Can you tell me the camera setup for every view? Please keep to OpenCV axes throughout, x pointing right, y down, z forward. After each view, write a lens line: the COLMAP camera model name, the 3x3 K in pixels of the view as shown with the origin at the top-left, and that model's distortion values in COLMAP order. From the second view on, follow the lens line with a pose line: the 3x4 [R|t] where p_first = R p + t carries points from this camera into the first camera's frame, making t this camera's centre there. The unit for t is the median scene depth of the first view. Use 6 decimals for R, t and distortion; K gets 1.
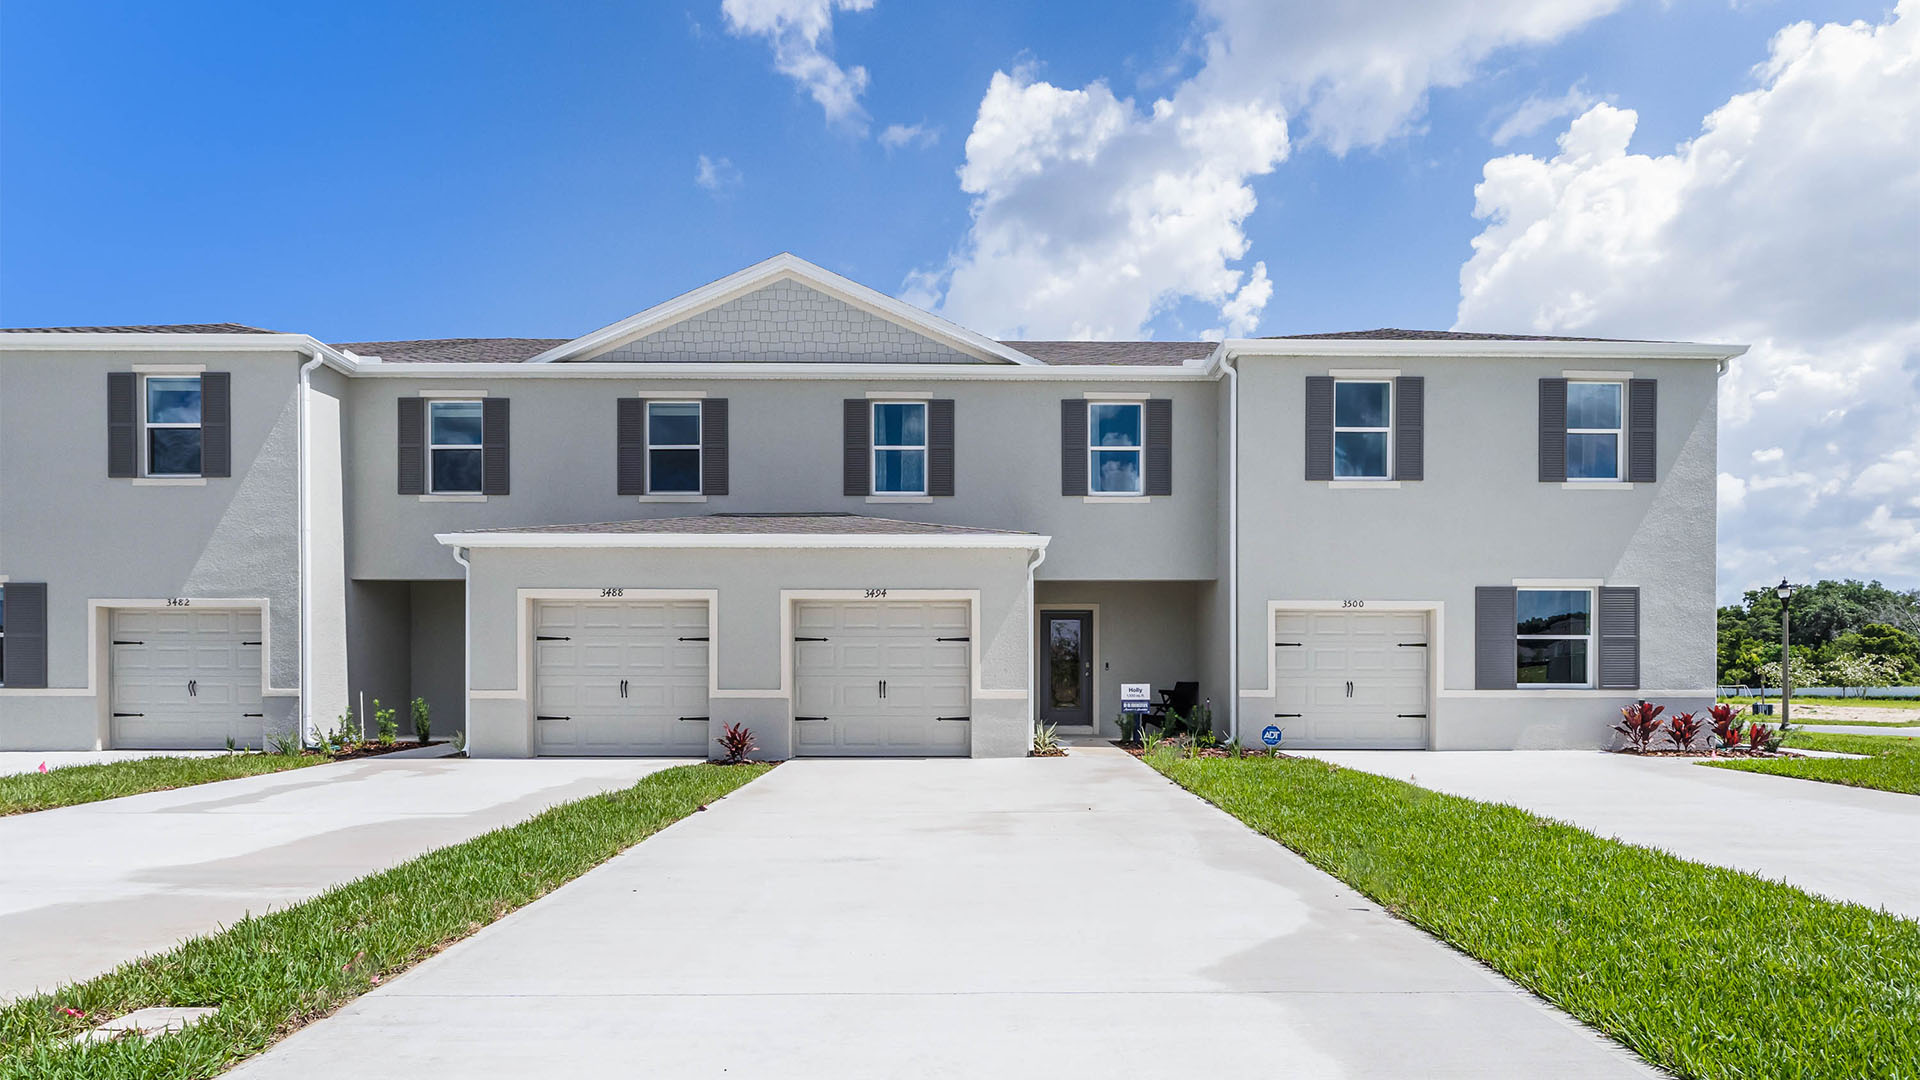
lens RADIAL K [[809.2, 0, 960.0], [0, 809.2, 540.0], [0, 0, 1]] dist [0.000591, 0.000114]
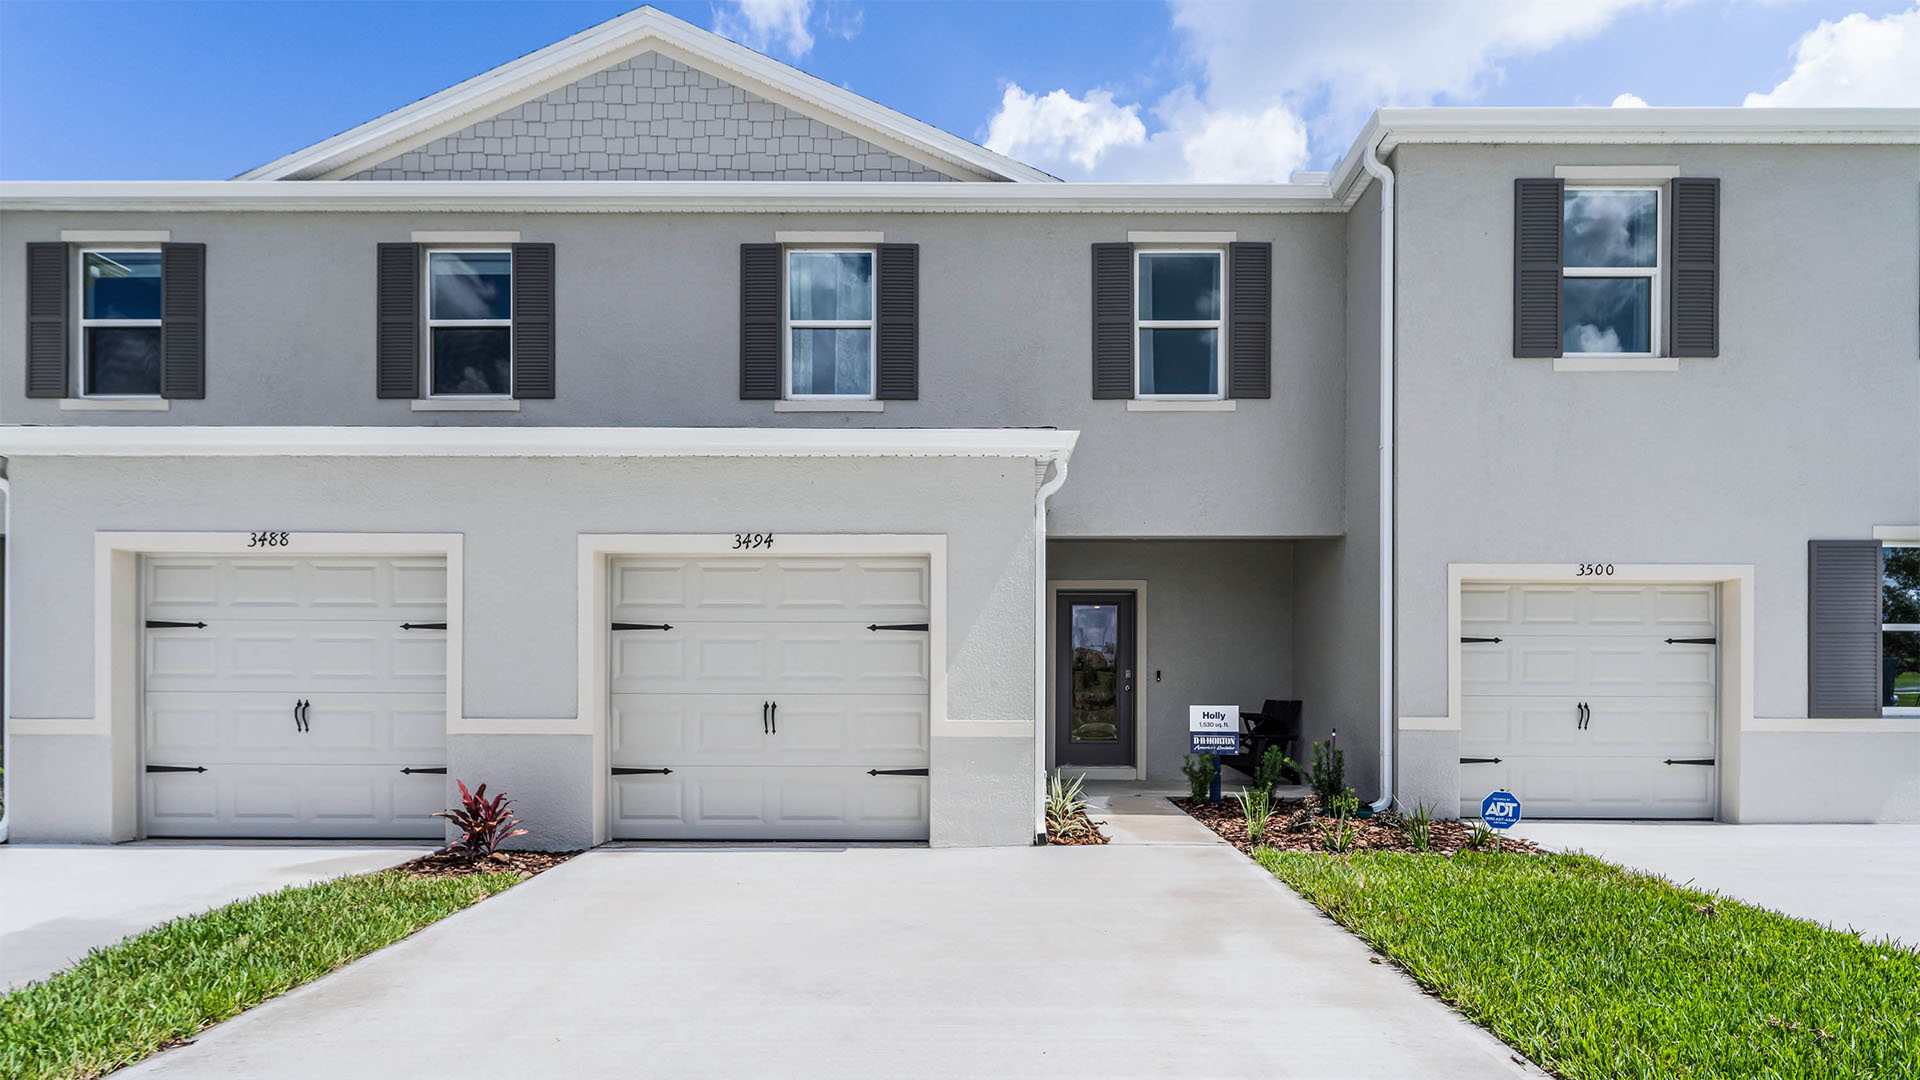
lens RADIAL K [[794.9, 0, 979.0], [0, 794.9, 548.3], [0, 0, 1]] dist [-0.000463, -0.000096]
pose [[0.999974, 0.002713, 0.006656, 0.038519], [-0.002715, 0.999996, 0.000171, 0.063256], [-0.006655, -0.000189, 0.999978, 0.423865]]
